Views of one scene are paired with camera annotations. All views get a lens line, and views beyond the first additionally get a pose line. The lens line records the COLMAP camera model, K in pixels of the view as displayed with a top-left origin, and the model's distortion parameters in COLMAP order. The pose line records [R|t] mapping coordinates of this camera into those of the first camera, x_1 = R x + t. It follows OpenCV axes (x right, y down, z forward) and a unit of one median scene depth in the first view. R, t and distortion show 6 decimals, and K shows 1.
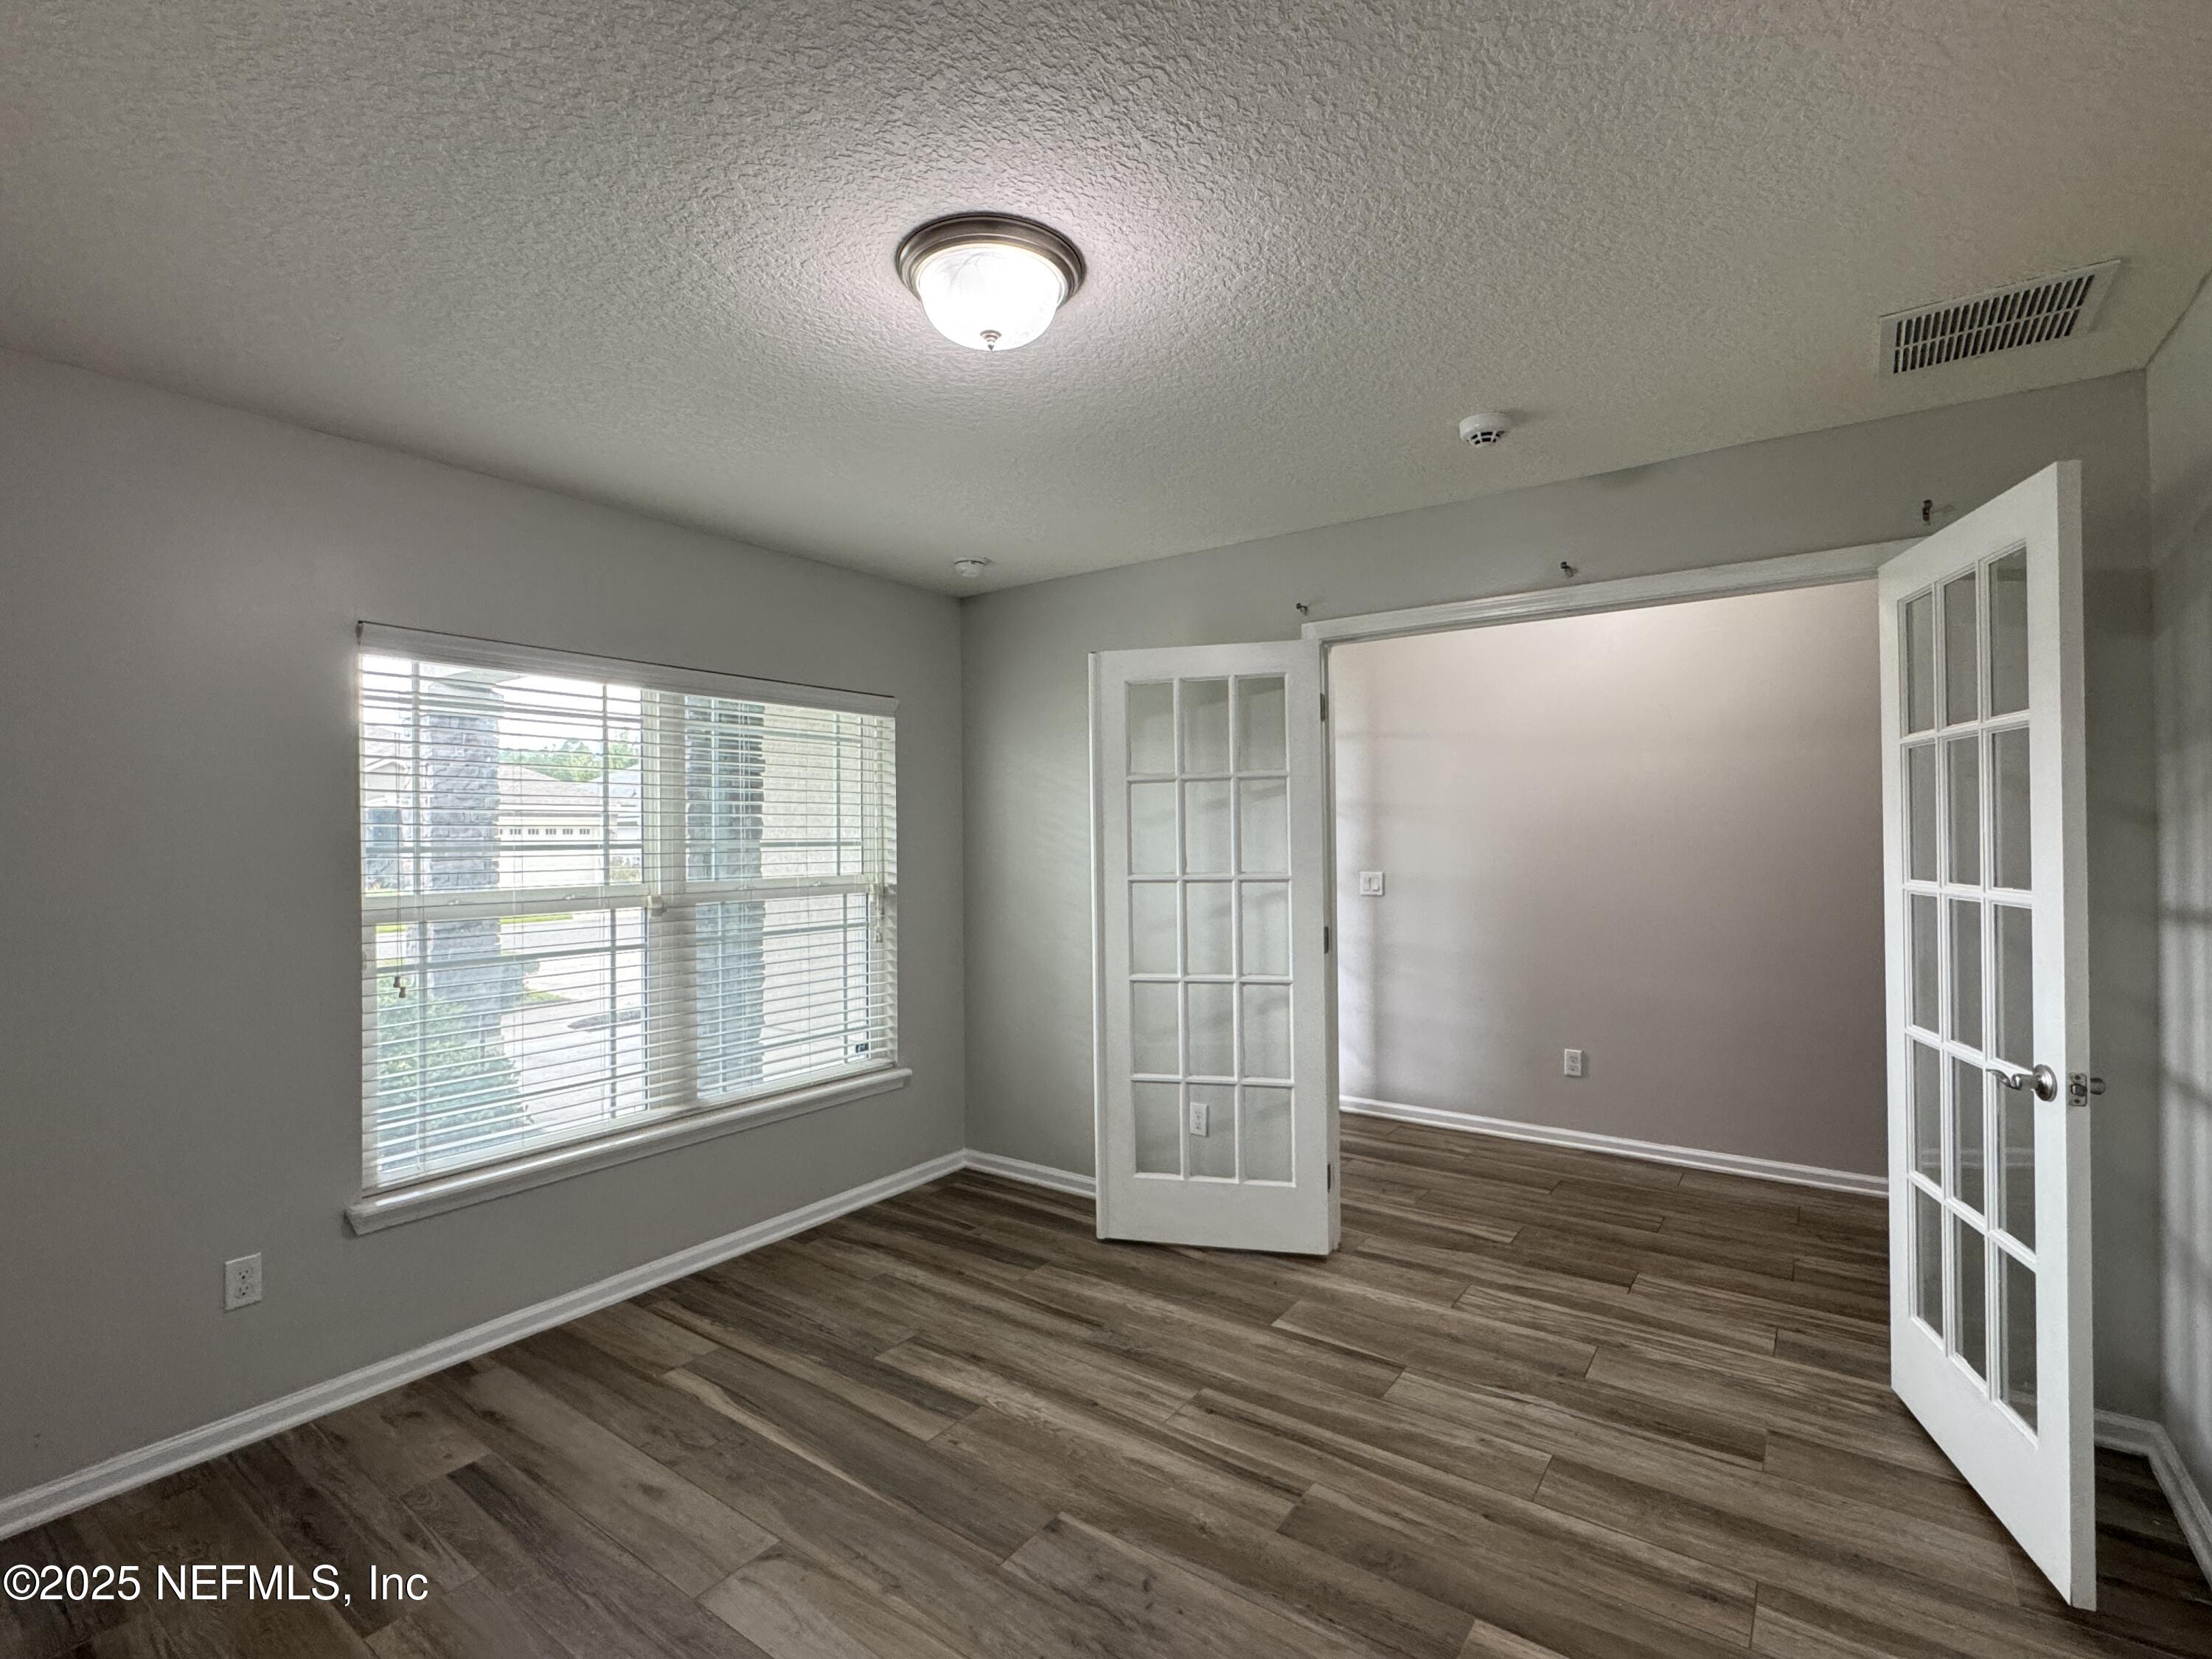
lens RADIAL K [[1019.8, 0, 1106.0], [0, 1019.8, 829.5], [0, 0, 1]] dist [0.000763, 0.001254]
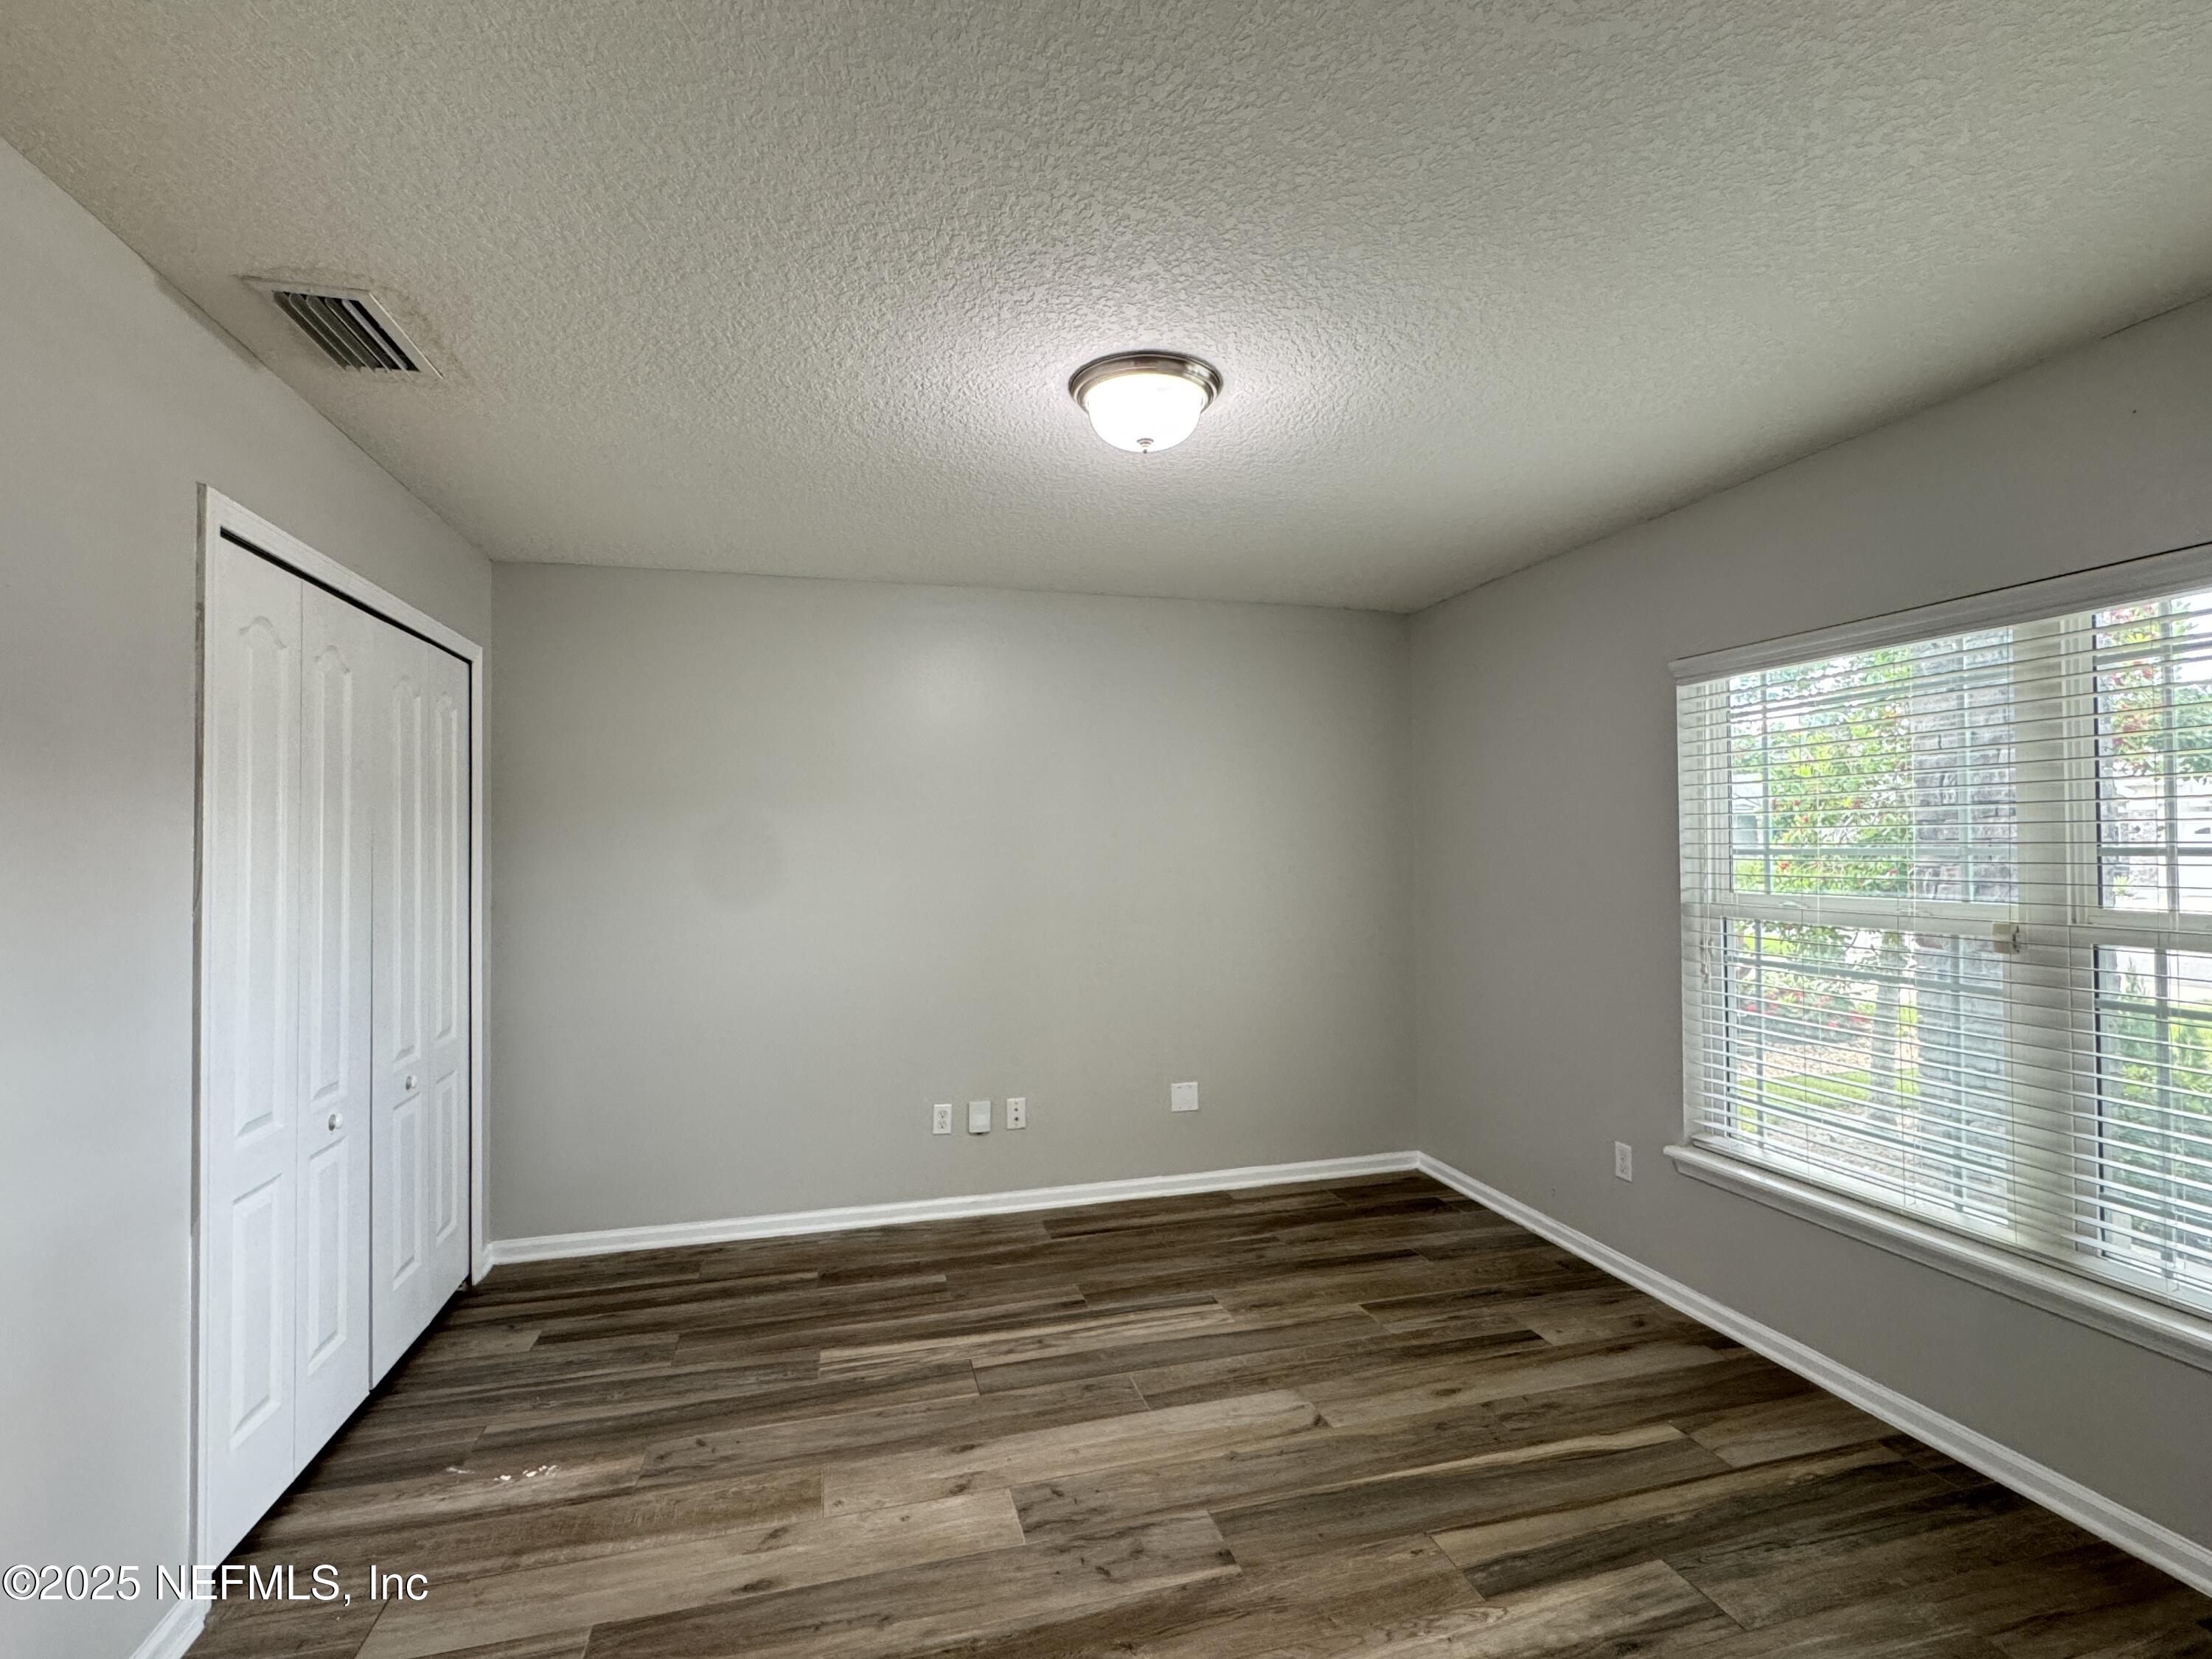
lens RADIAL K [[1019.8, 0, 1106.0], [0, 1019.8, 829.5], [0, 0, 1]] dist [0.000763, 0.001254]
pose [[-0.628214, -0.001026, -0.778040, 0.652555], [0.019602, 0.999661, -0.017145, 0.001321], [0.777794, -0.026022, -0.627981, 1.287729]]
